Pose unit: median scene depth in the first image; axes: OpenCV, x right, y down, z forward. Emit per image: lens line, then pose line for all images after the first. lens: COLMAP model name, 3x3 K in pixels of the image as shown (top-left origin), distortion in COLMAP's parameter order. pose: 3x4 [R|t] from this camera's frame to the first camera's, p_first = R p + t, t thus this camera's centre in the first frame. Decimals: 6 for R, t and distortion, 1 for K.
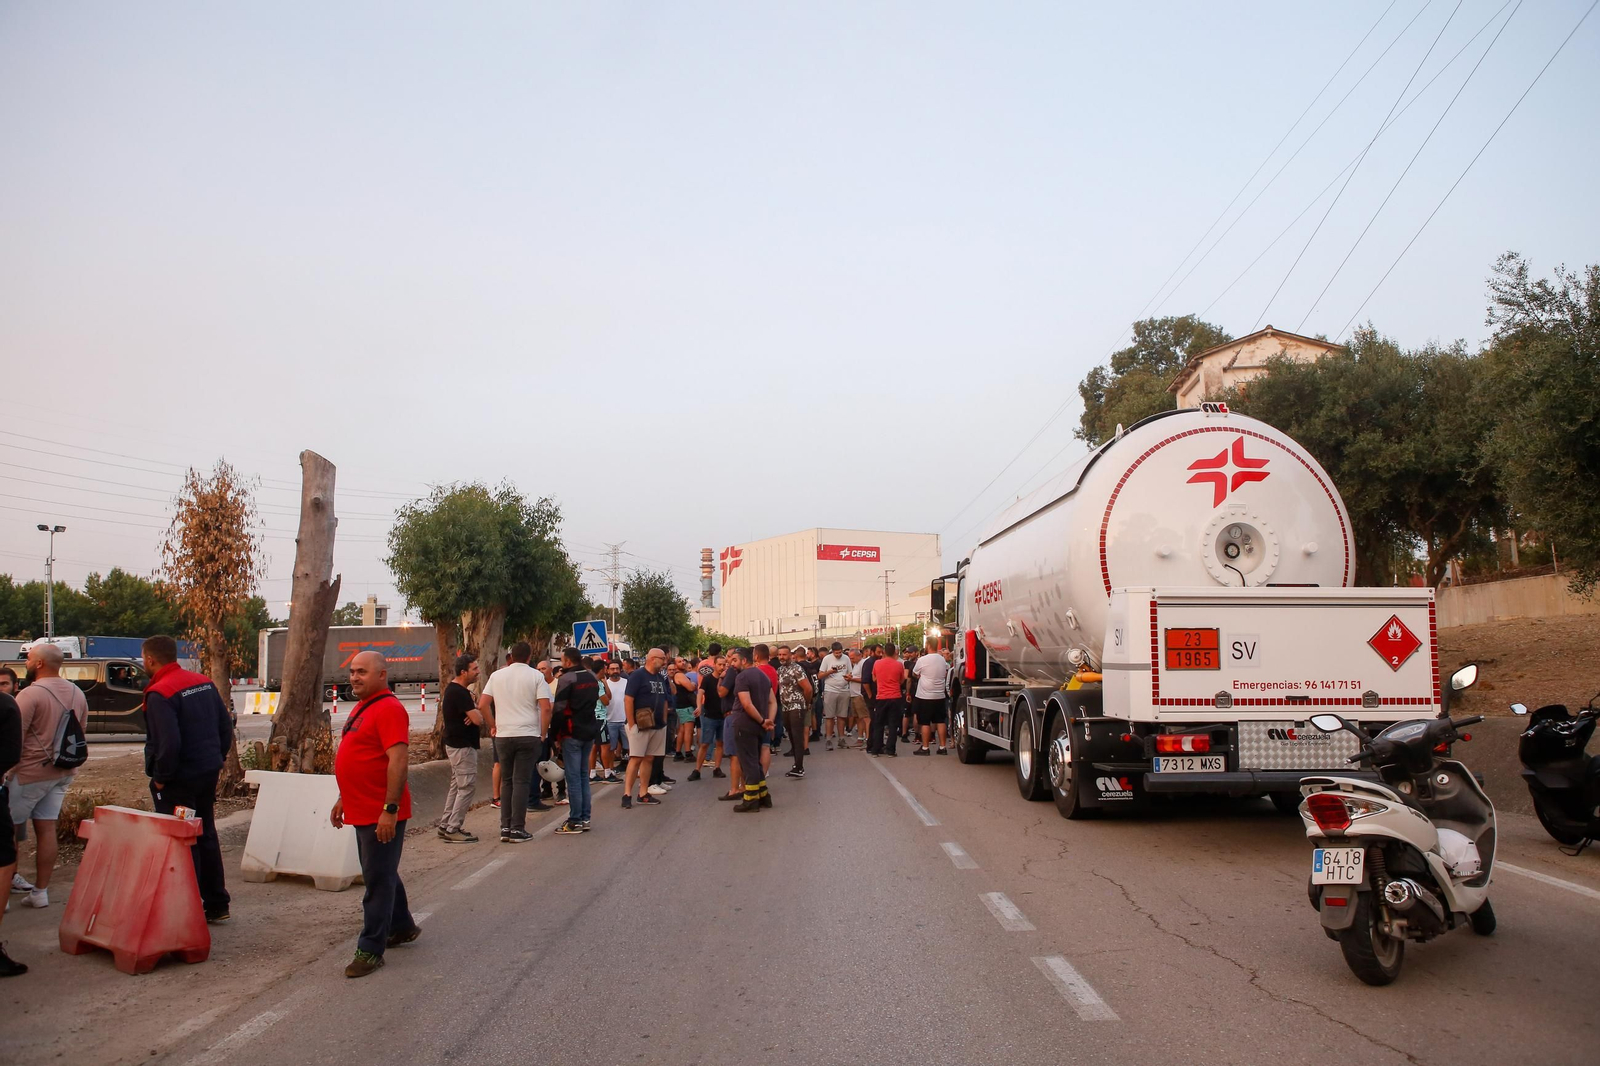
lens RADIAL K [[1120.3, 0, 800.0], [0, 1120.3, 533.0], [0, 0, 1]] dist [-0.001318, -0.000265]
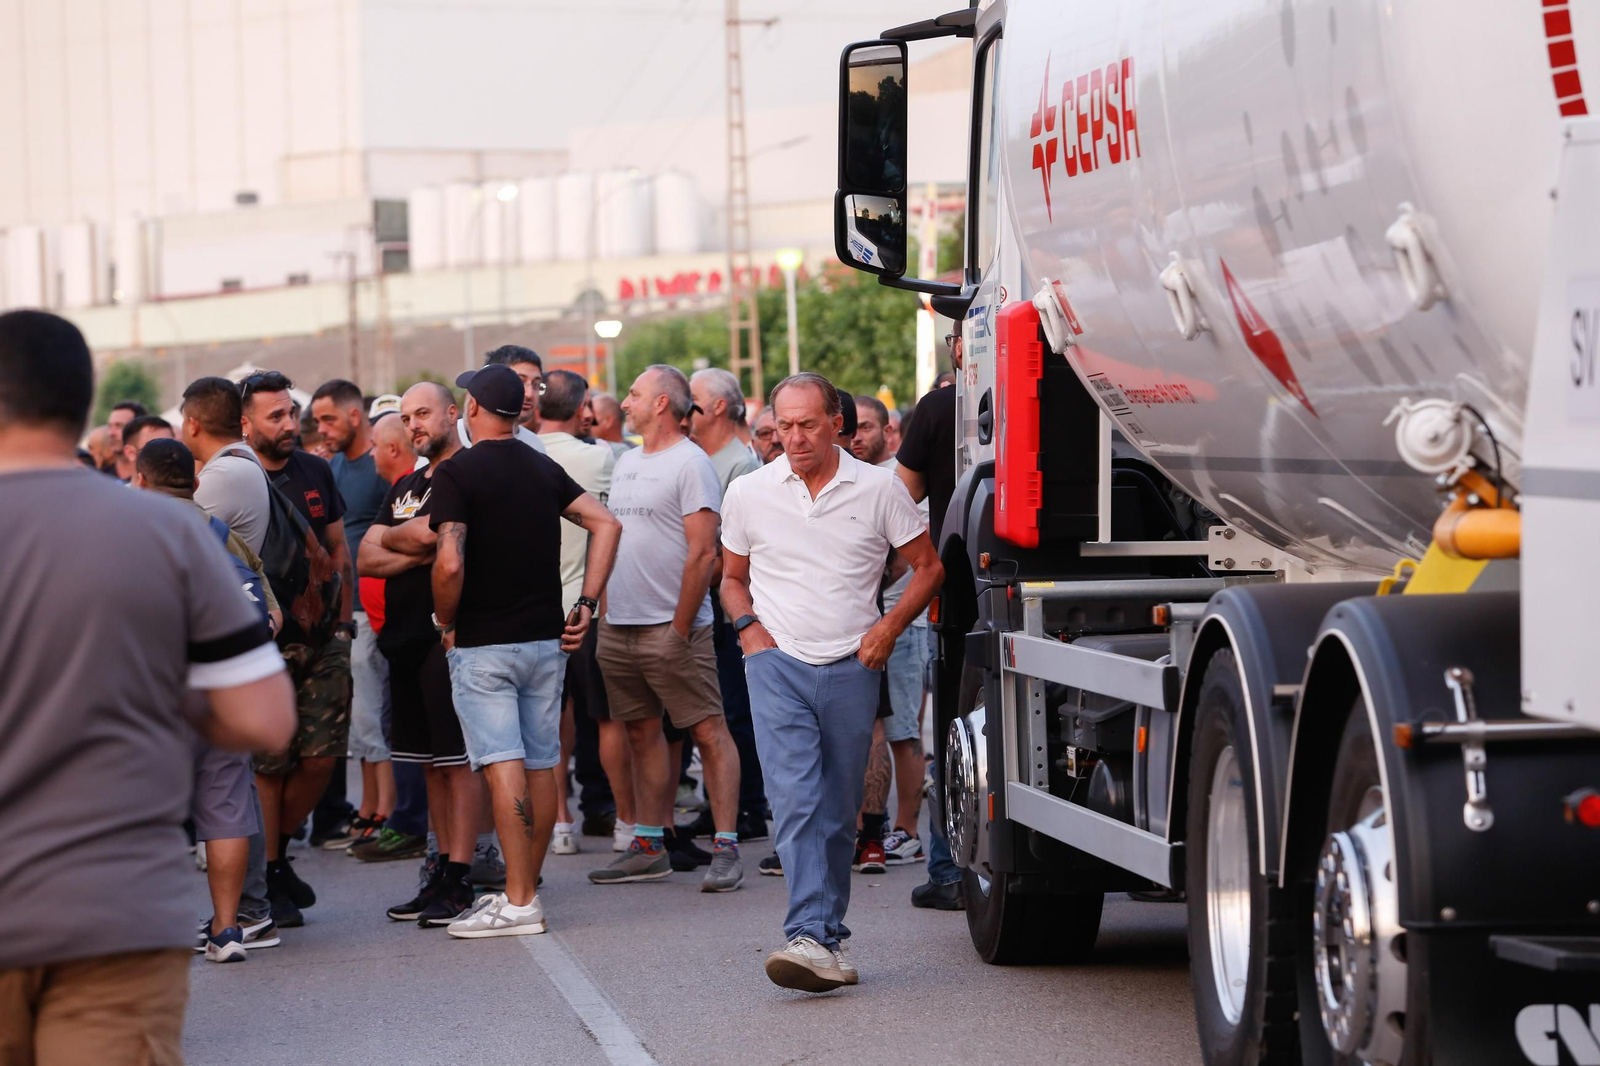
lens RADIAL K [[6612.5, 0, 800.0], [0, 6612.5, 533.0], [0, 0, 1]] dist [0.277936, 5.251910]
pose [[0.997715, -0.003454, 0.067481, 0.035774], [-0.005107, 0.991982, 0.126275, -0.022440], [-0.067376, -0.126331, 0.989697, -0.178816]]
